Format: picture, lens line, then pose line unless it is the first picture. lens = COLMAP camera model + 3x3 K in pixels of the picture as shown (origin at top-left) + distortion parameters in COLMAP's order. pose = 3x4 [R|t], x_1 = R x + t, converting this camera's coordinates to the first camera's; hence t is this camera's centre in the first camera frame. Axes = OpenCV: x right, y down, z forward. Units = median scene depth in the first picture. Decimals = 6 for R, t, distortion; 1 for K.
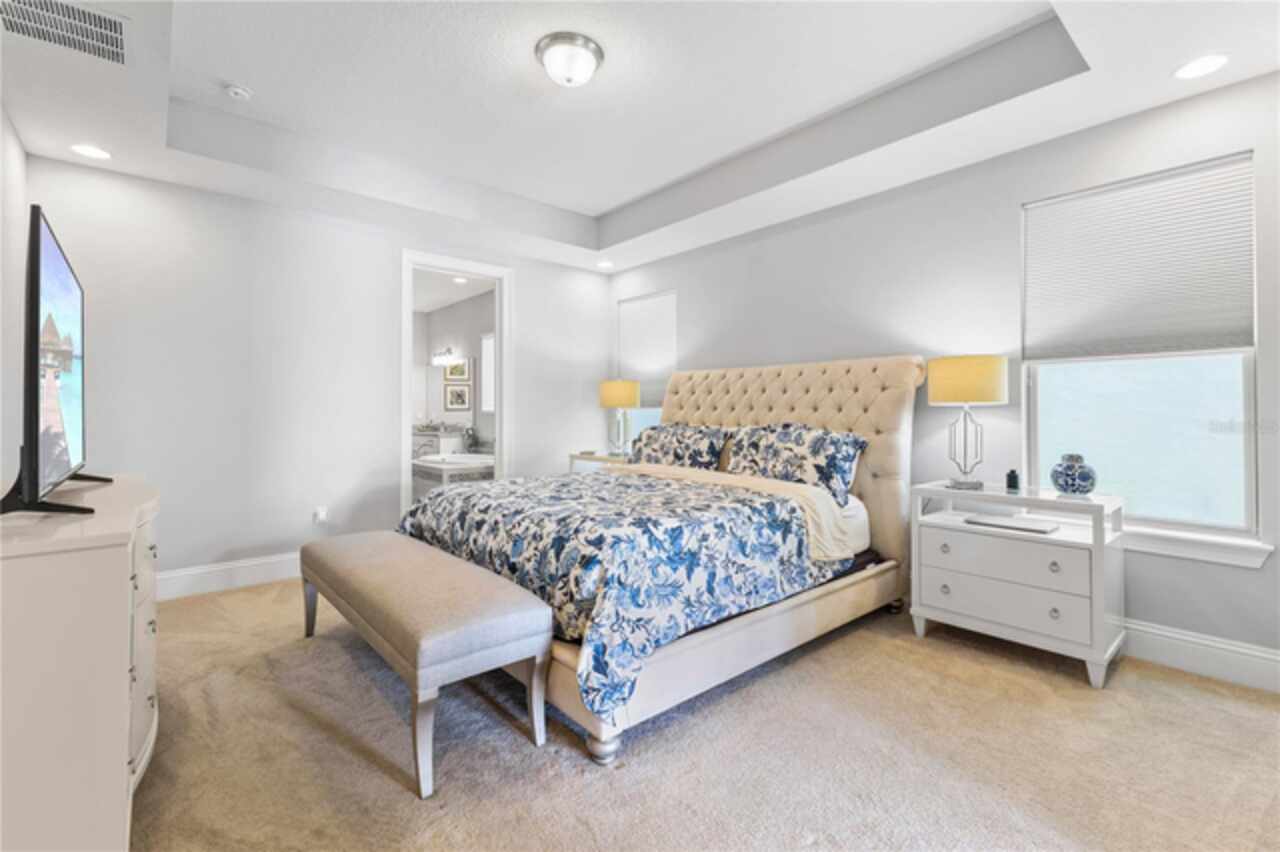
lens RADIAL K [[564.1, 0, 640.8], [0, 564.1, 402.9], [0, 0, 1]] dist [0.000746, -0.000060]
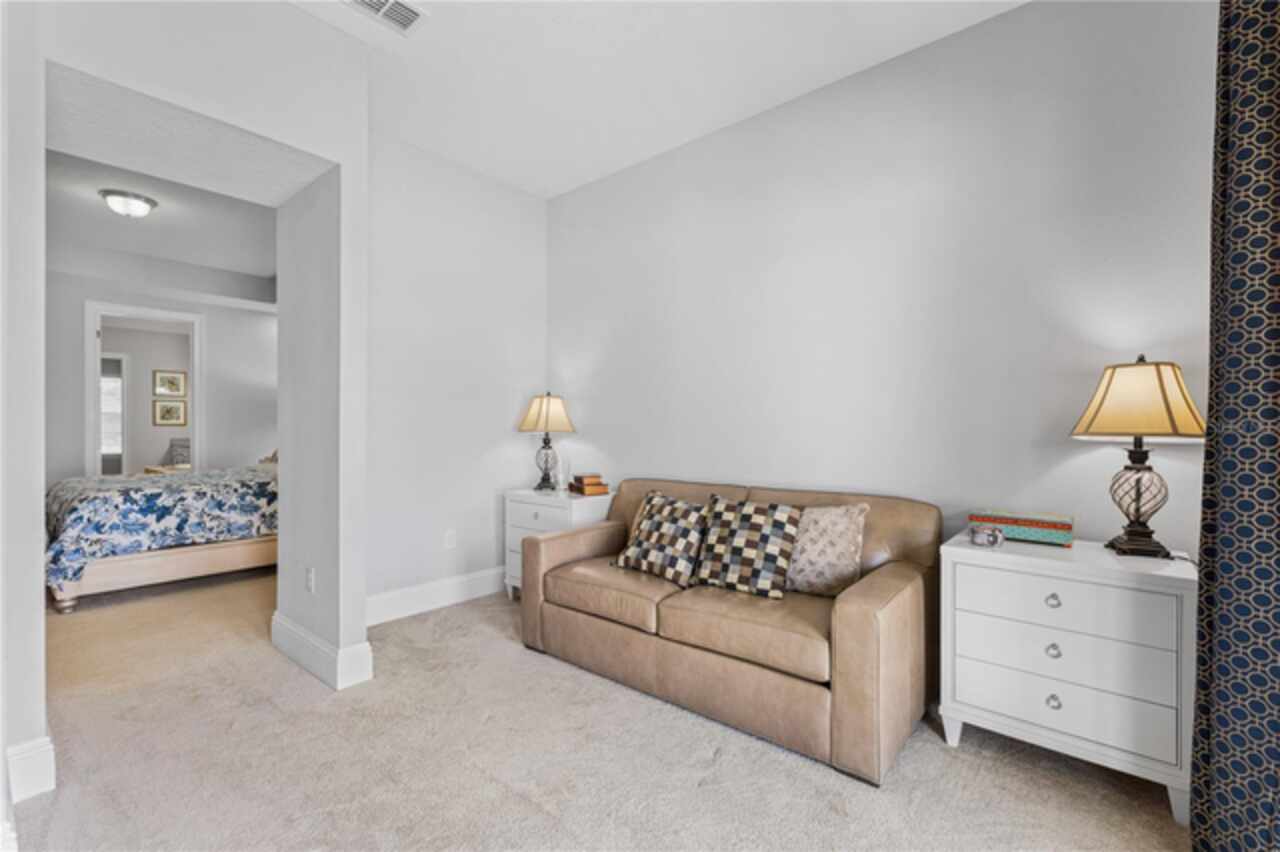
lens RADIAL K [[545.1, 0, 640.0], [0, 545.1, 426.0], [0, 0, 1]] dist [-0.001670, -0.000443]
pose [[0.988002, -0.000198, 0.154443, 1.210567], [-0.002791, 0.999813, 0.019140, -0.022248], [-0.154418, -0.019342, 0.987816, -0.841799]]
